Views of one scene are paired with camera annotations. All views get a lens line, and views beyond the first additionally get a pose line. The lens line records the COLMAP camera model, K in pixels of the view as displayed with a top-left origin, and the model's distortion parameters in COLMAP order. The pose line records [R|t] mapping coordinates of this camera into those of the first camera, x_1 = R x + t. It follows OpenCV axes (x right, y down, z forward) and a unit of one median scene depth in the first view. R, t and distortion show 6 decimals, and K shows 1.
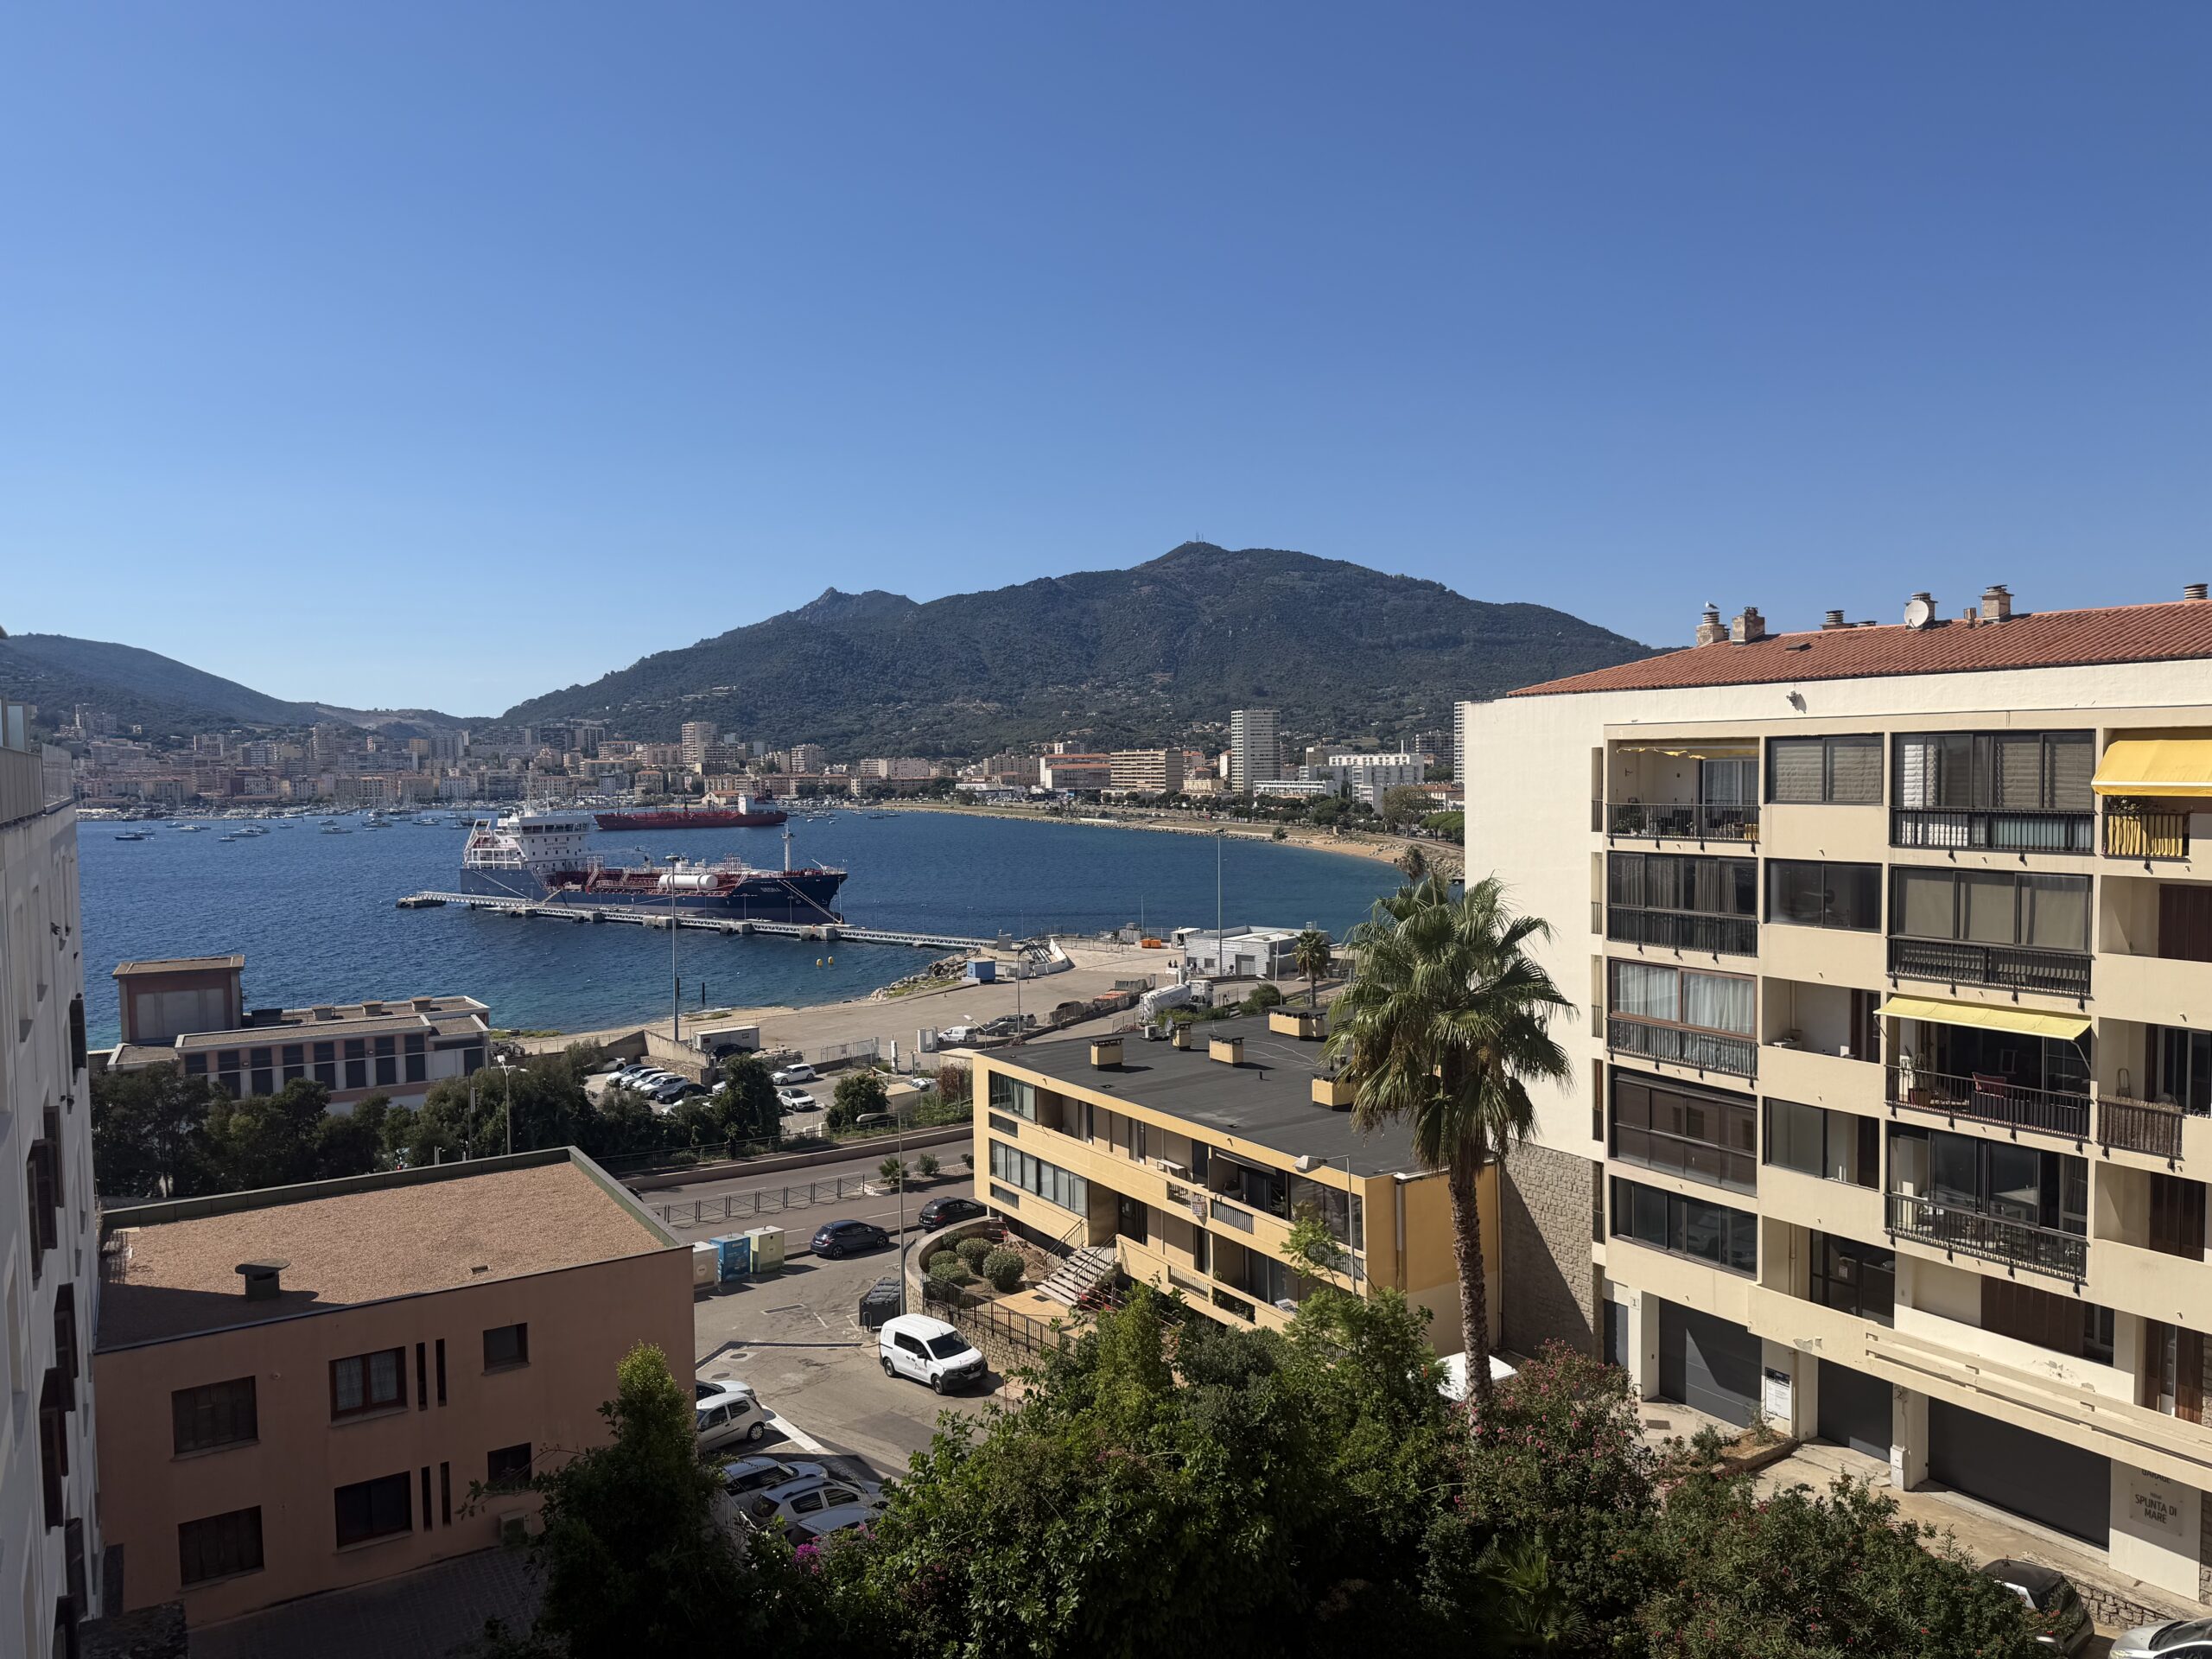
lens RADIAL K [[1537.1, 0, 1185.4], [0, 1537.1, 849.0], [0, 0, 1]] dist [-0.004435, -0.029966]
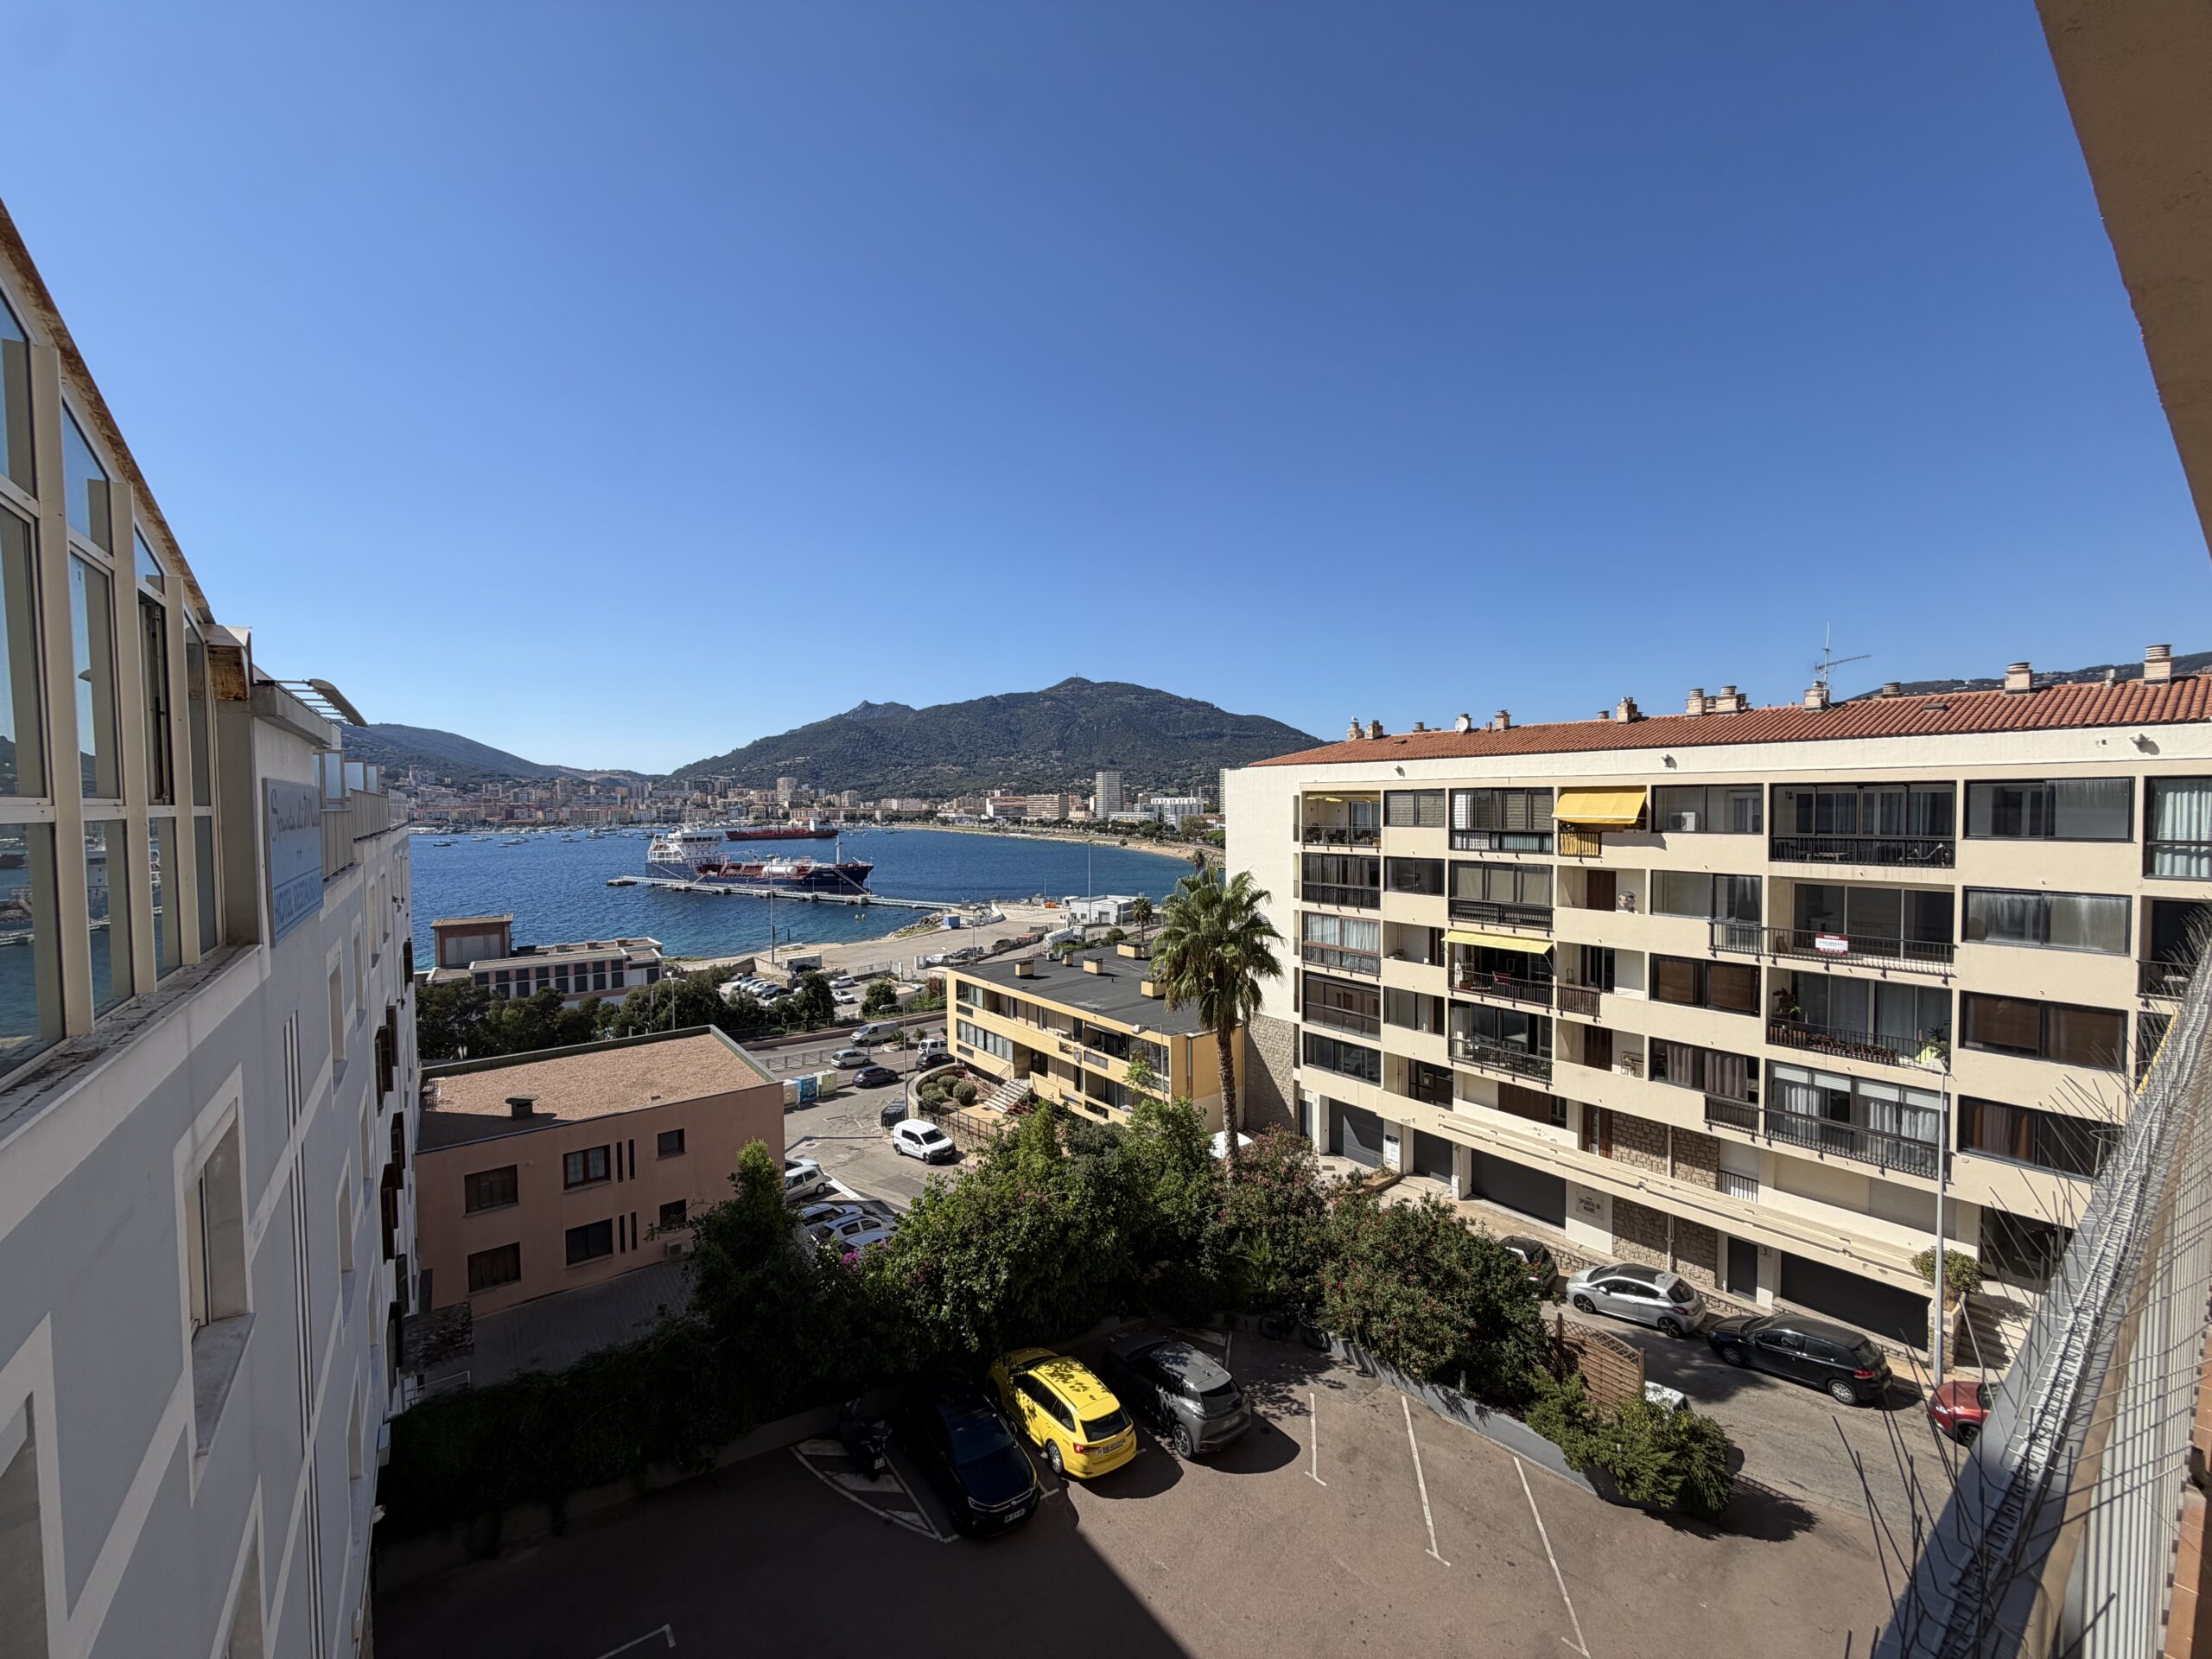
lens RADIAL K [[882.8, 0, 1100.5], [0, 882.8, 828.8], [0, 0, 1]] dist [-0.000647, 0.000443]
pose [[0.999403, 0.000172, 0.034550, 0.000361], [0.000702, 0.999680, -0.025291, -0.000074], [-0.034544, 0.025300, 0.999083, -0.010656]]
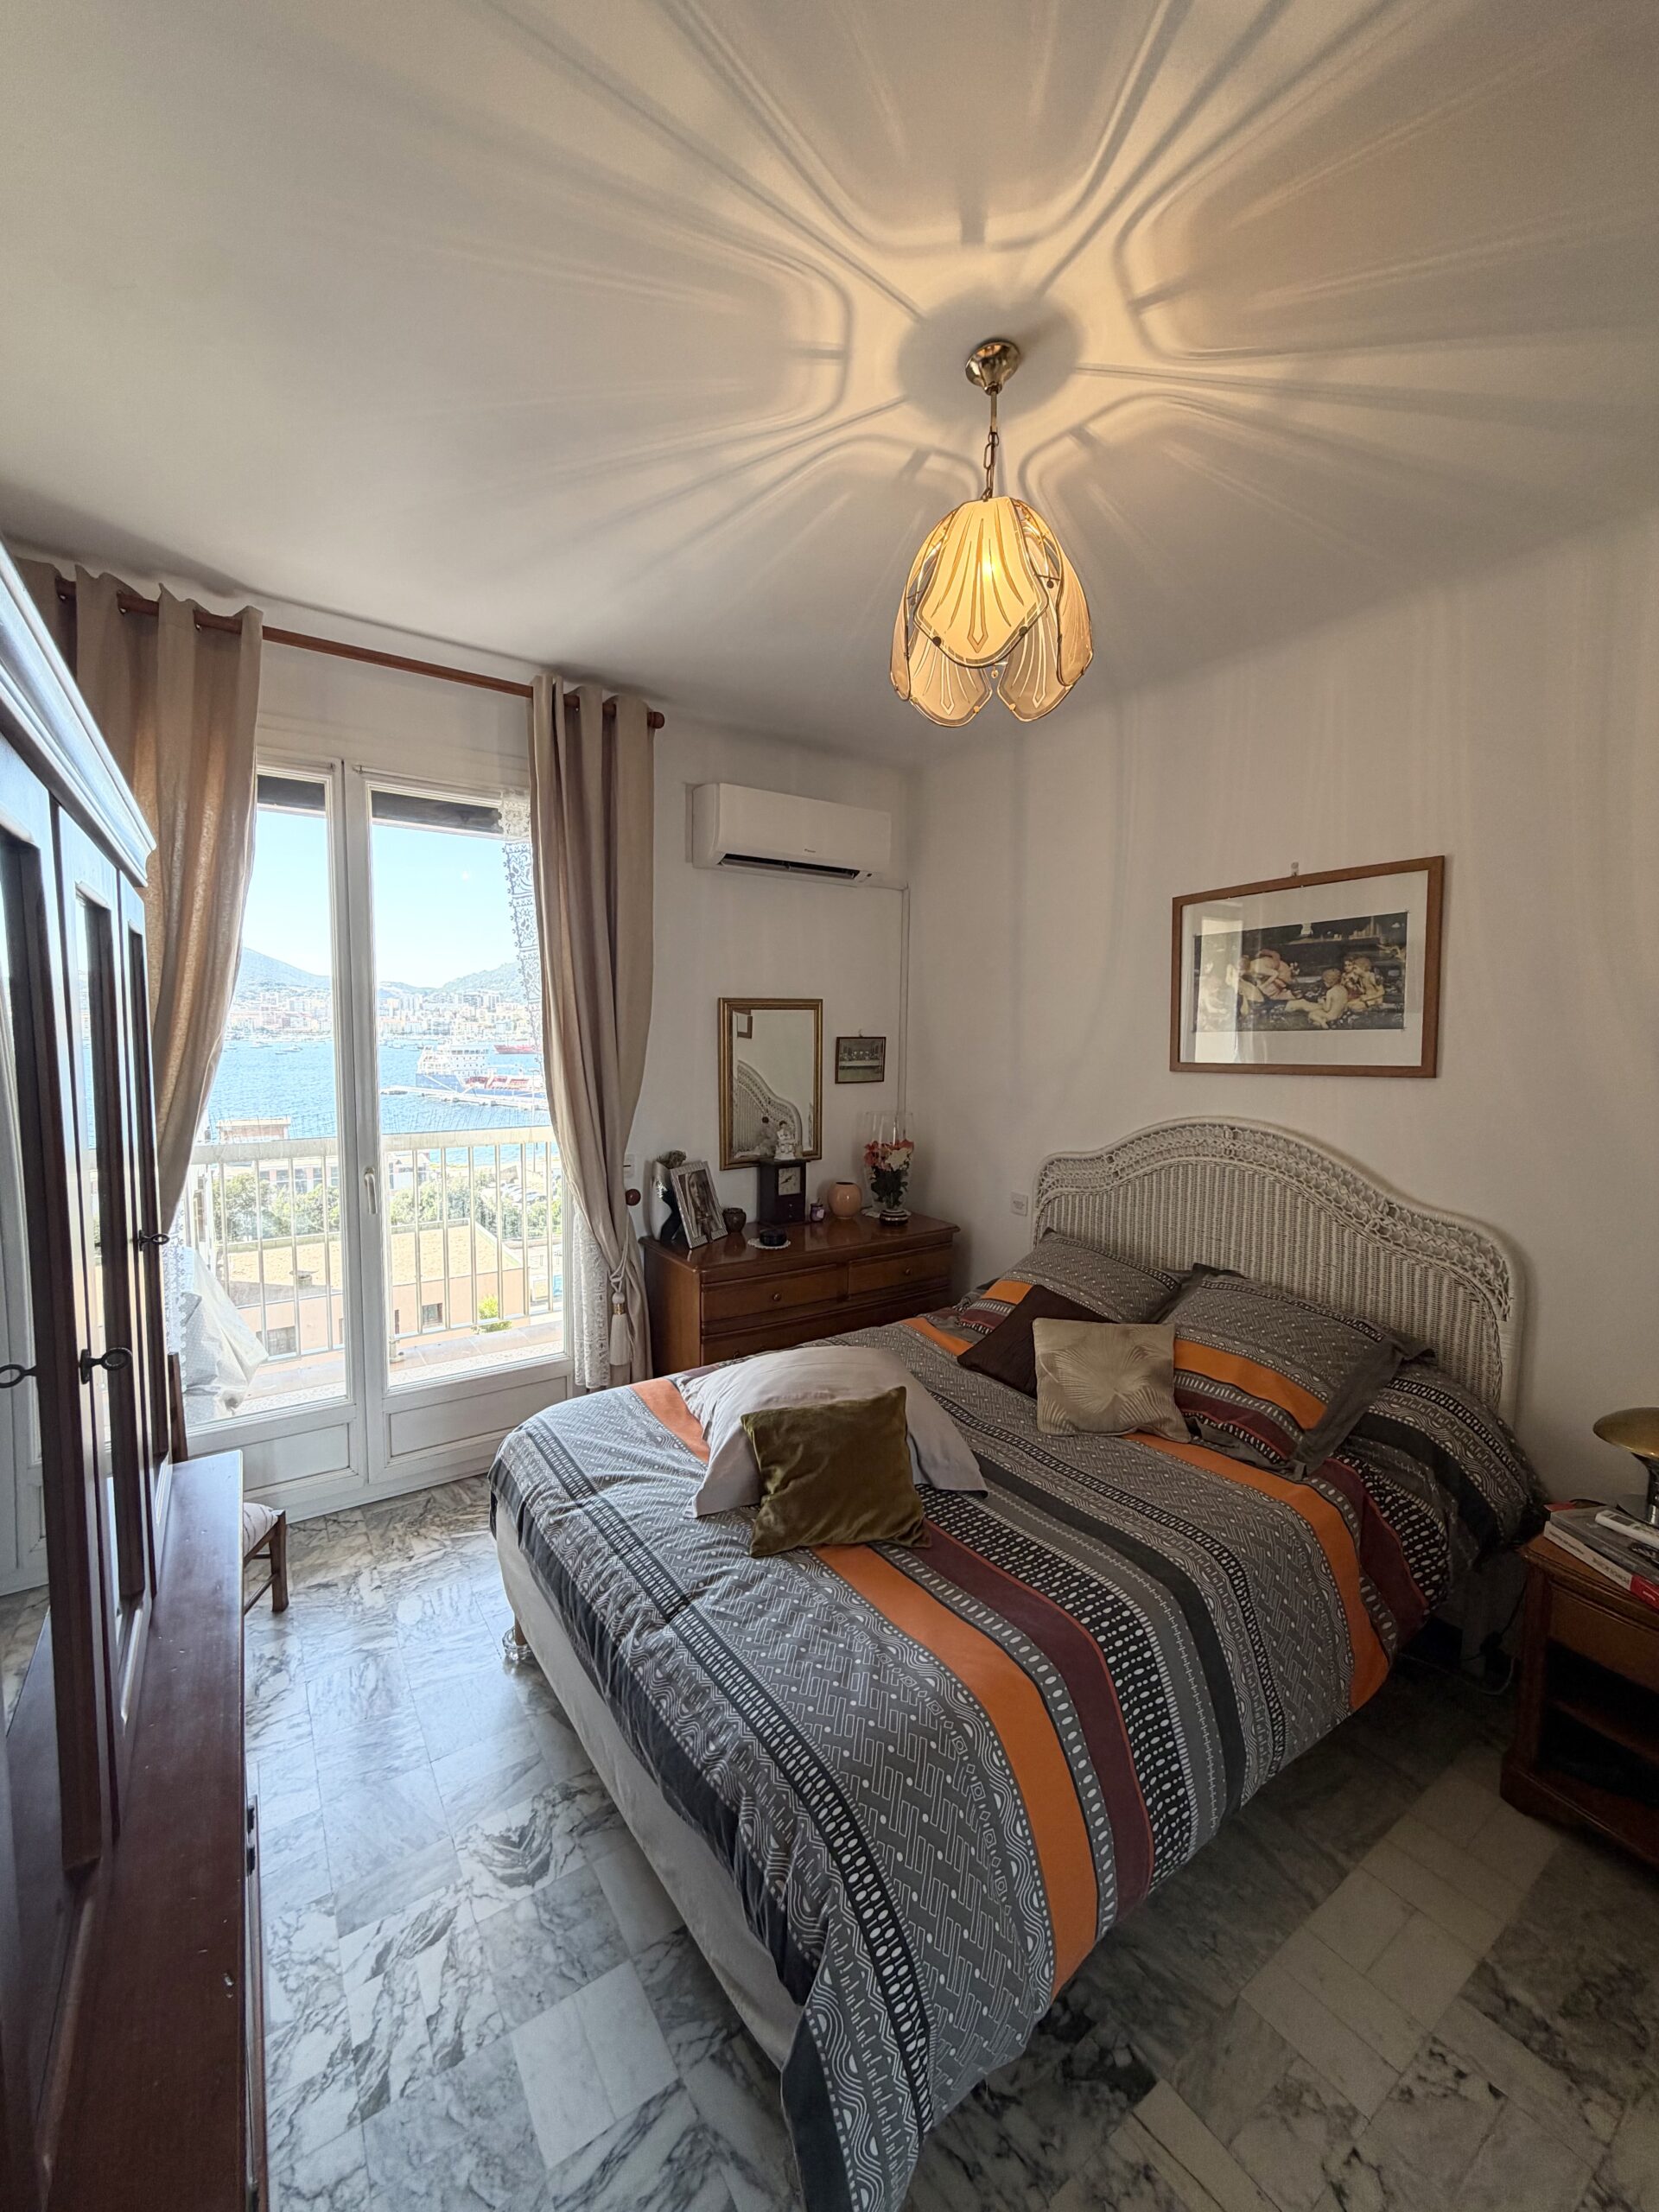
lens RADIAL K [[882.8, 0, 833.3], [0, 882.8, 1087.4], [0, 0, 1]] dist [-0.000647, 0.000443]
pose [[0.999619, 0.027584, 0.000325, 0.099322], [-0.027586, 0.999509, 0.014887, 0.011274], [0.000086, -0.014890, 0.999889, -0.198884]]
